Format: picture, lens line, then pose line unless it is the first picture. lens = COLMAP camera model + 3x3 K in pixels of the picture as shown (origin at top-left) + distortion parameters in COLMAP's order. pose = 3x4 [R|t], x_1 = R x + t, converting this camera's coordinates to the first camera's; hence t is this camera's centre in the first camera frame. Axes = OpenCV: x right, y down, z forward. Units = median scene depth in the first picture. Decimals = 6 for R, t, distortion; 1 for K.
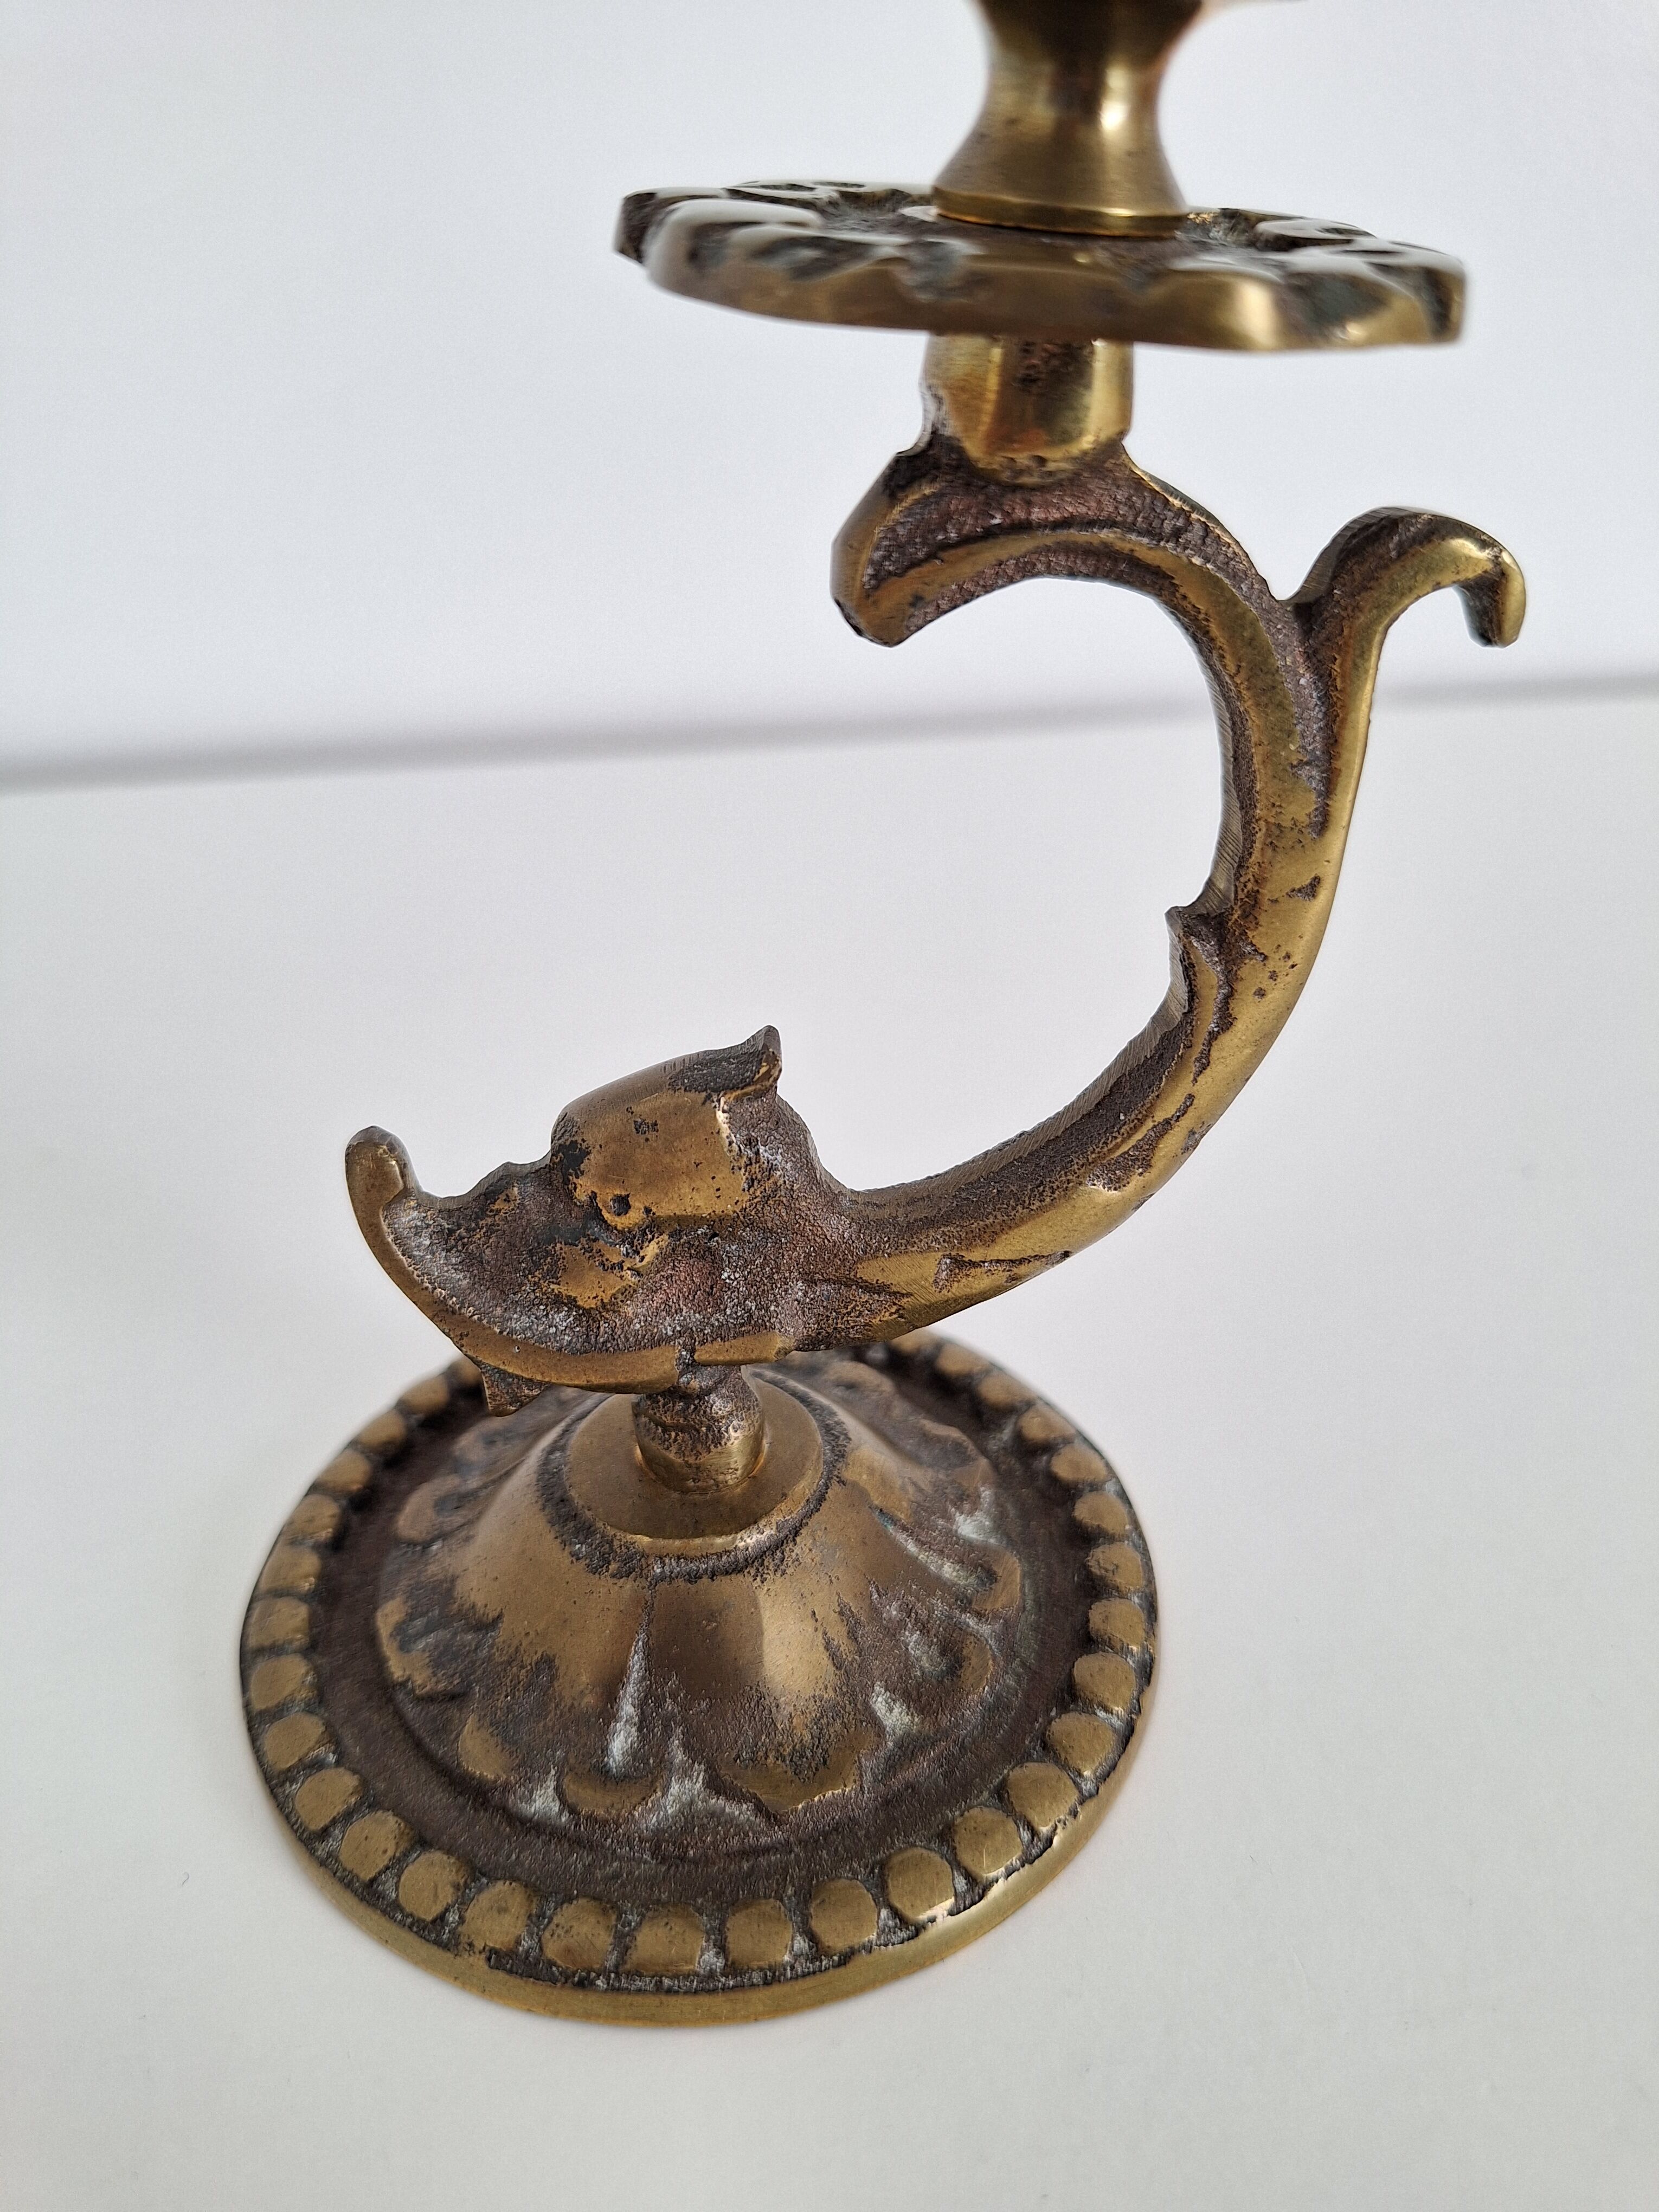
lens RADIAL K [[1607.5, 0, 842.4], [0, 1607.5, 1123.9], [0, 0, 1]] dist [0.035400, -0.089119]
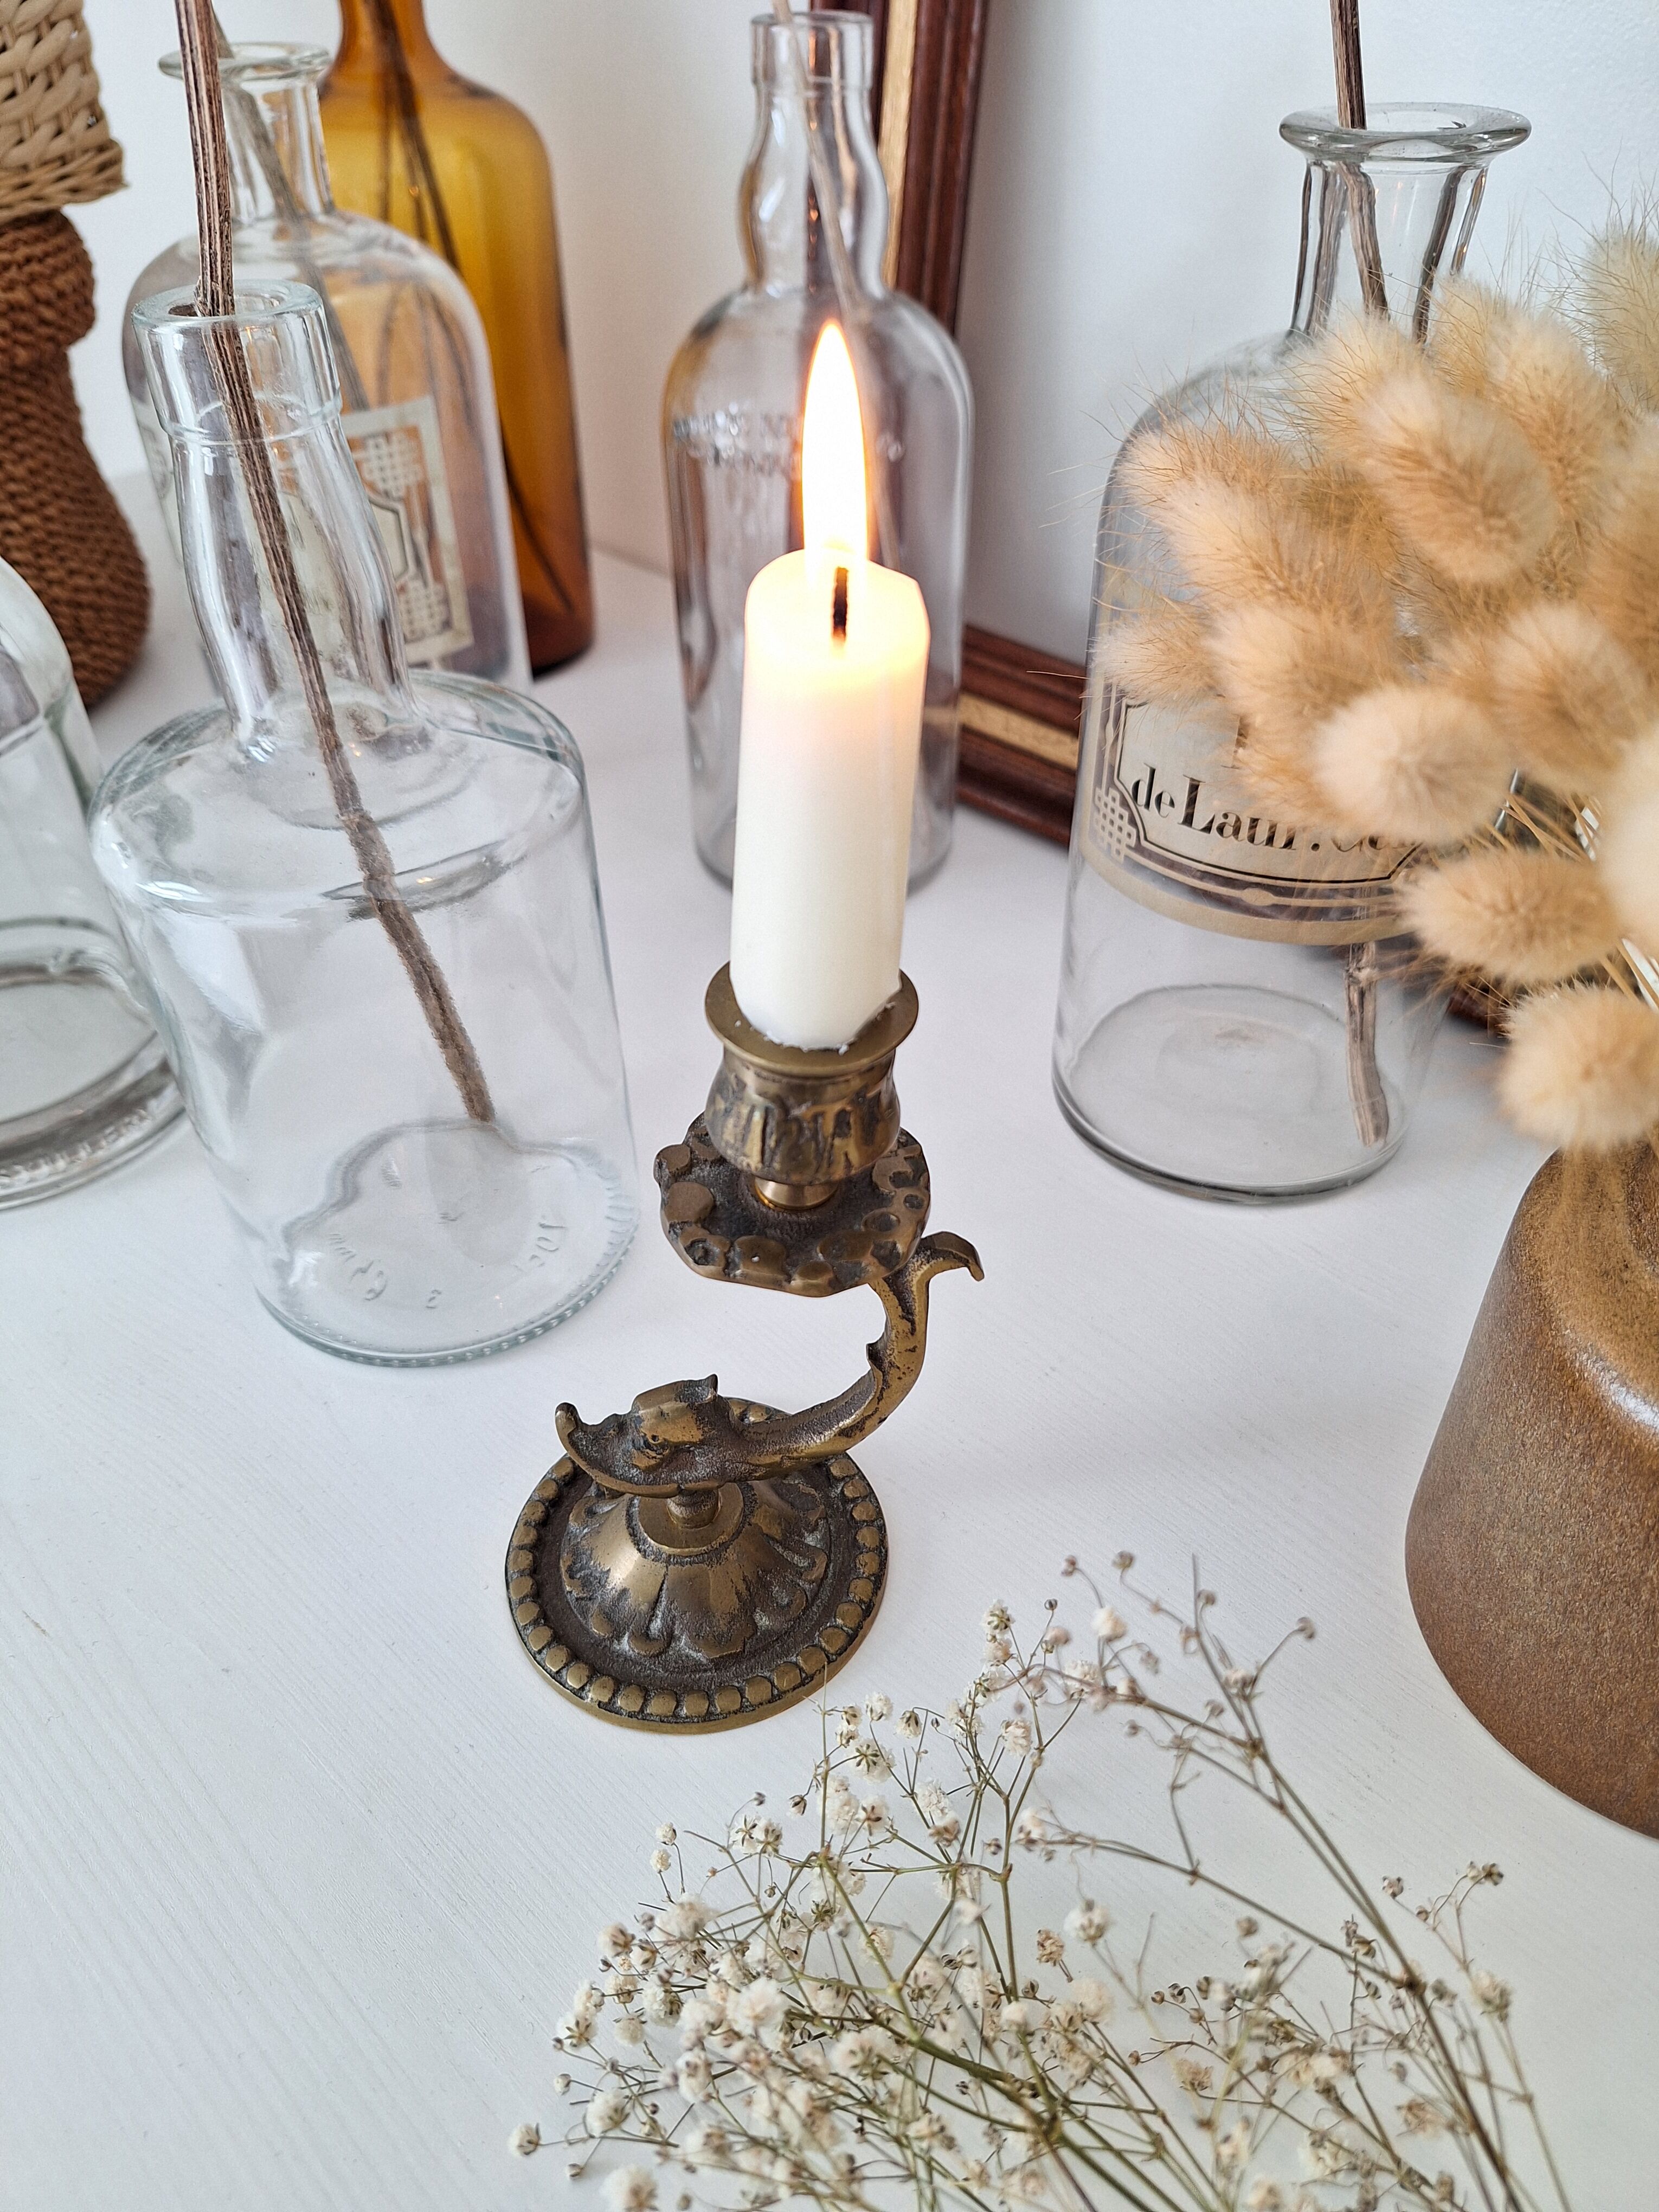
lens RADIAL K [[1598.7, 0, 846.6], [0, 1598.7, 1090.7], [0, 0, 1]] dist [0.040178, -0.006153]
pose [[0.994650, 0.057140, -0.086057, 0.345455], [-0.045256, 0.989919, 0.134213, -0.827263], [0.092858, -0.129600, 0.987209, -1.407552]]
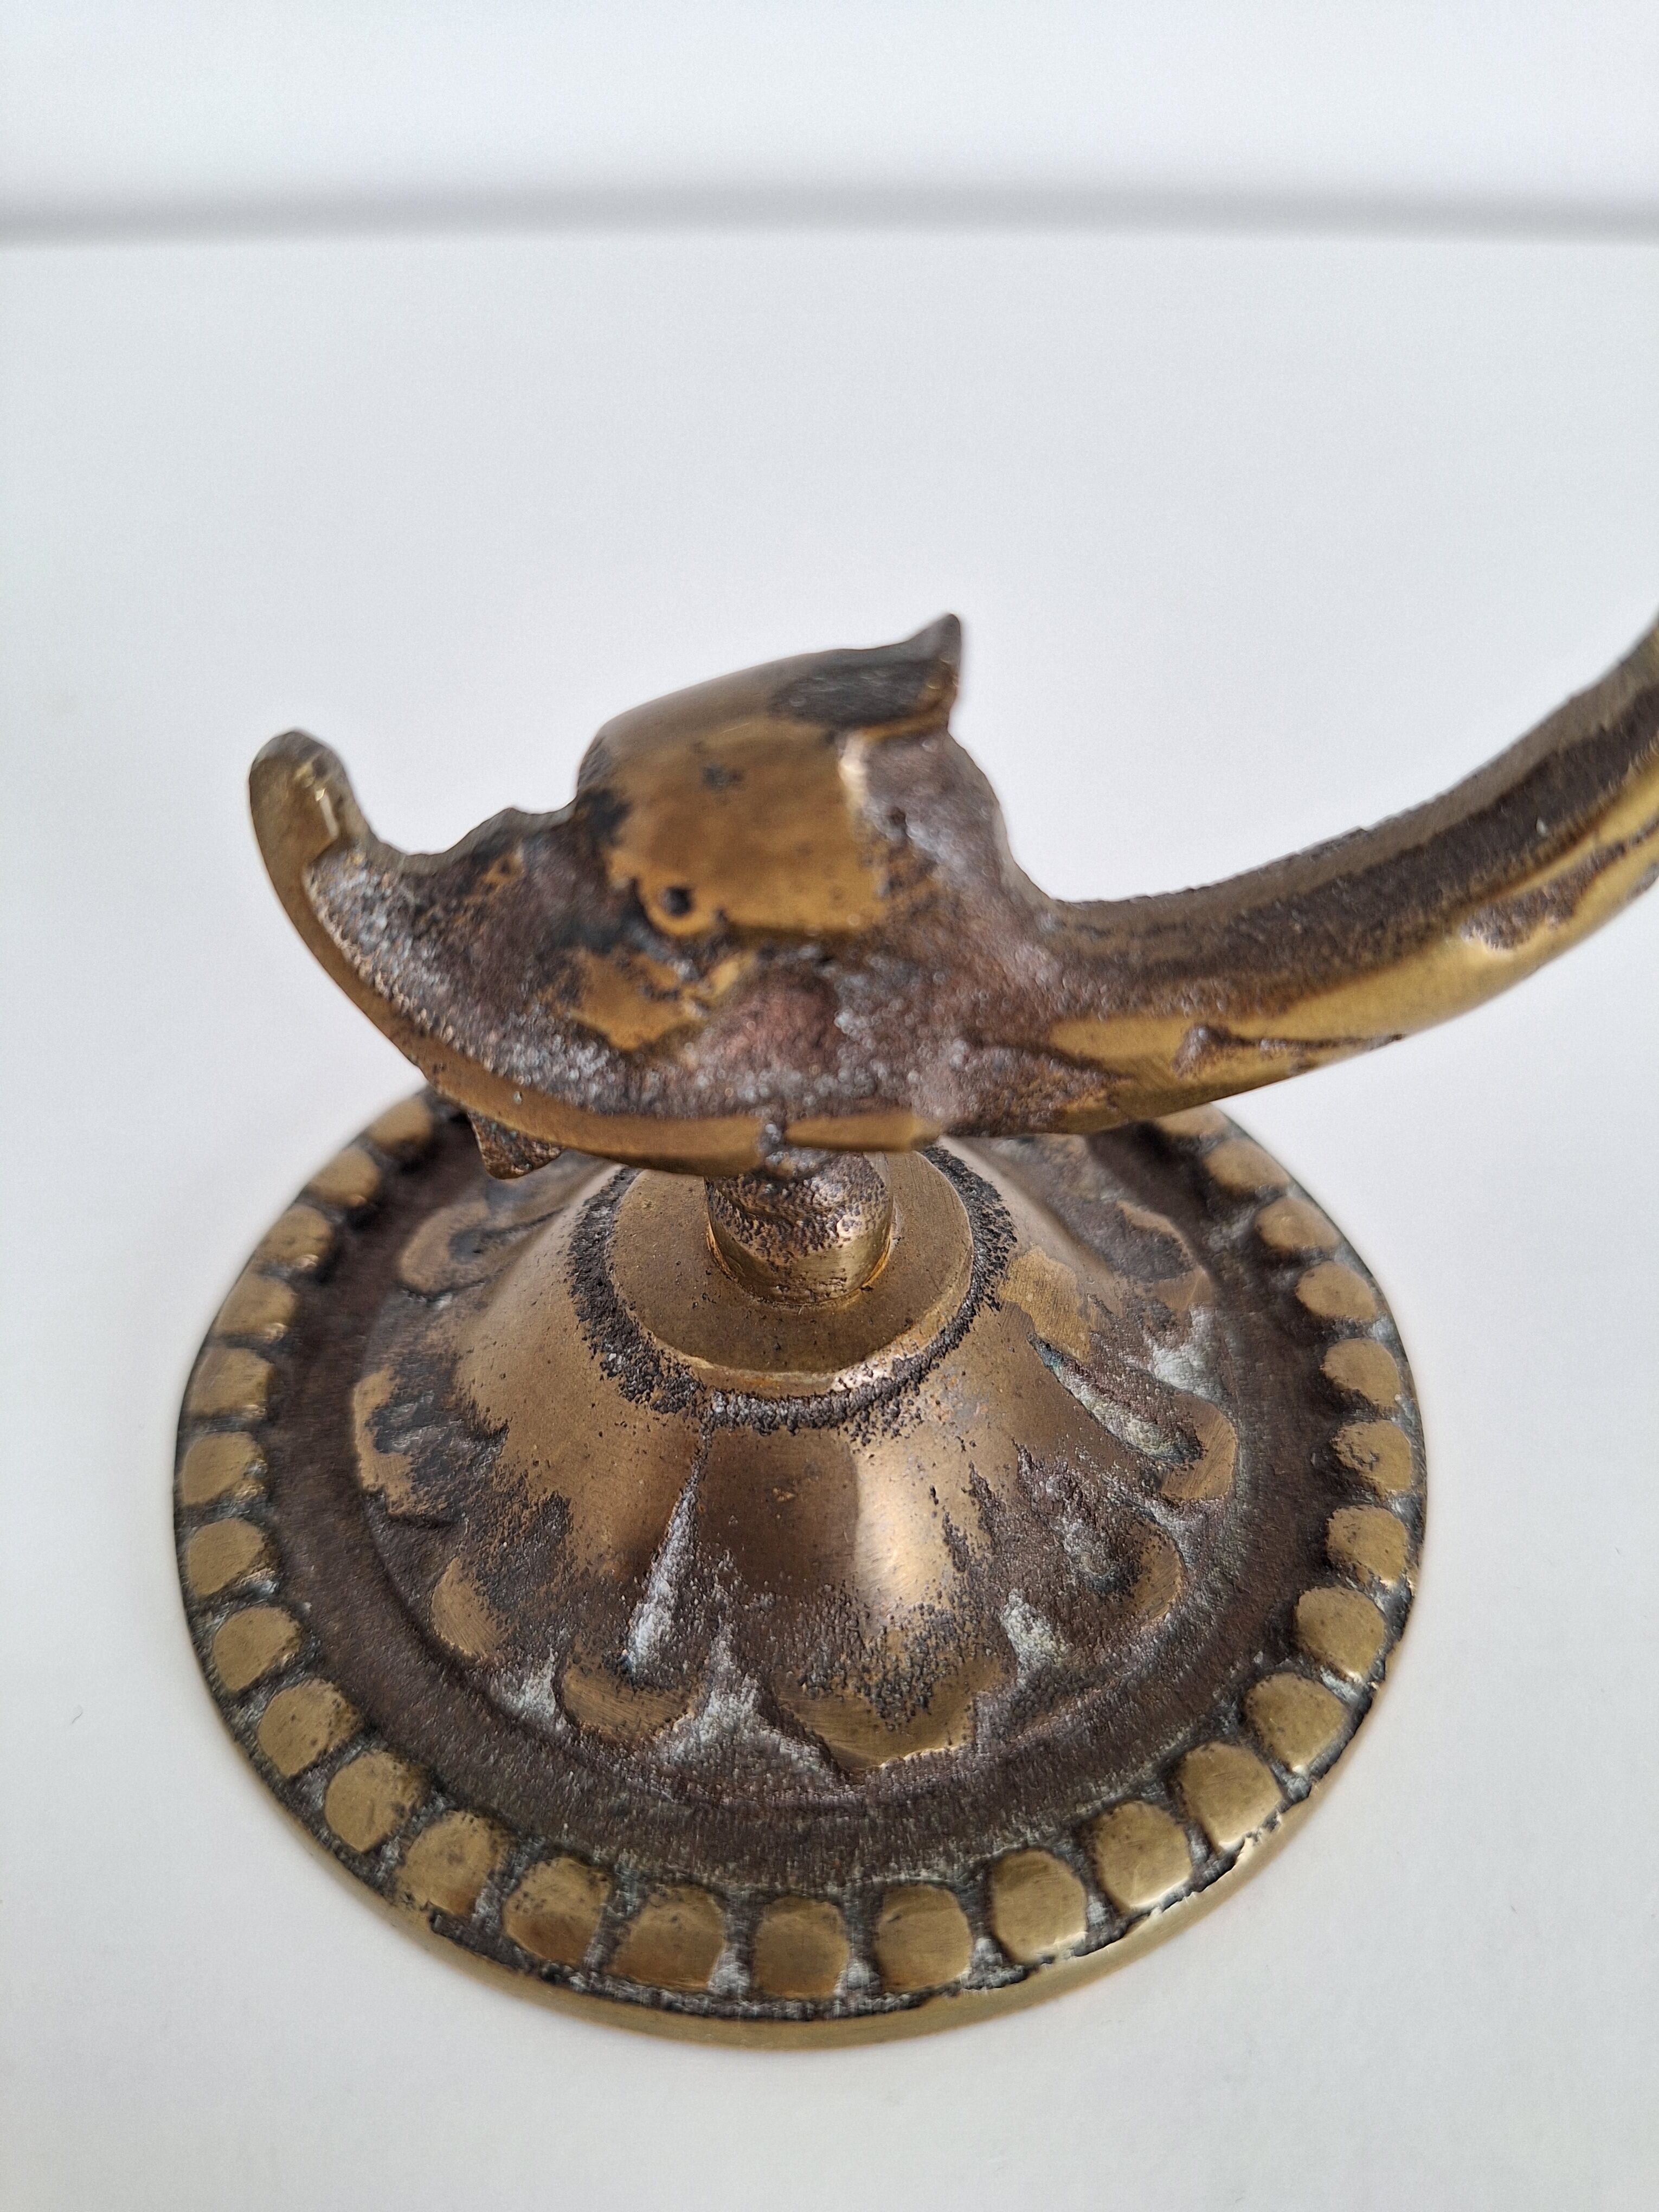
lens RADIAL K [[1678.8, 0, 828.3], [0, 1678.8, 1121.4], [0, 0, 1]] dist [0.003979, -0.073421]
pose [[0.987150, 0.115400, -0.110529, -0.001067], [-0.084491, 0.964049, 0.251934, -0.031960], [0.135629, -0.239358, 0.961412, 0.348158]]
